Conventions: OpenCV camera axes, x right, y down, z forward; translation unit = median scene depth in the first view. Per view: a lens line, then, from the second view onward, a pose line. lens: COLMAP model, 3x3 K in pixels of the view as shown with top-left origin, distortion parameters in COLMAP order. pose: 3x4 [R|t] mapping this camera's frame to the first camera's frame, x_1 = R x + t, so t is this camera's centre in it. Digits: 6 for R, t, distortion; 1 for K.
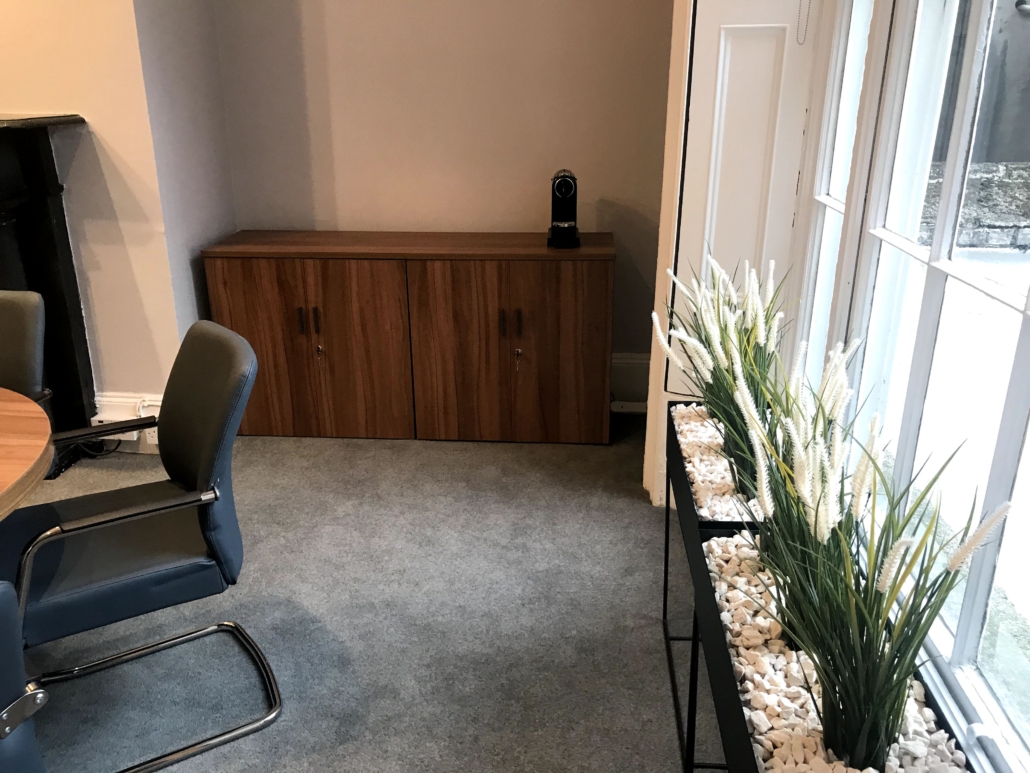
lens RADIAL K [[838.3, 0, 516.6], [0, 838.3, 389.9], [0, 0, 1]] dist [0.035706, -0.045017]
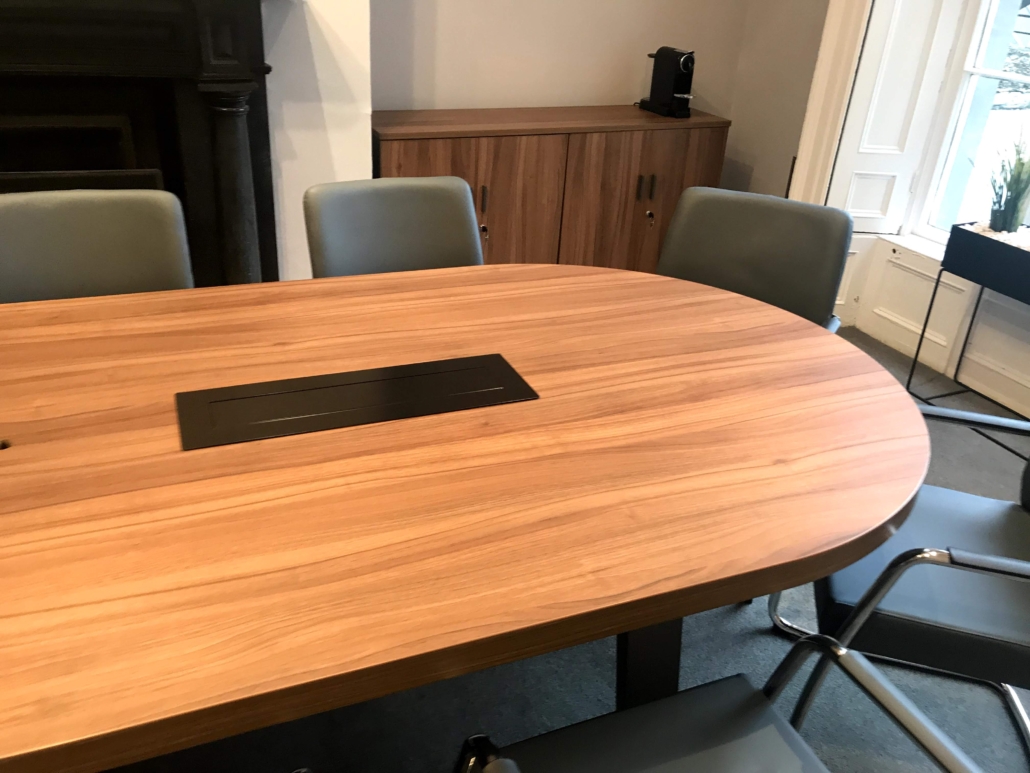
lens RADIAL K [[838.3, 0, 508.4], [0, 838.3, 381.8], [0, 0, 1]] dist [0.035706, -0.045017]
pose [[0.890355, -0.167241, 0.423436, -1.088540], [0.111225, 0.981806, 0.153904, -0.029097], [-0.441471, -0.089933, 0.892757, 0.088104]]
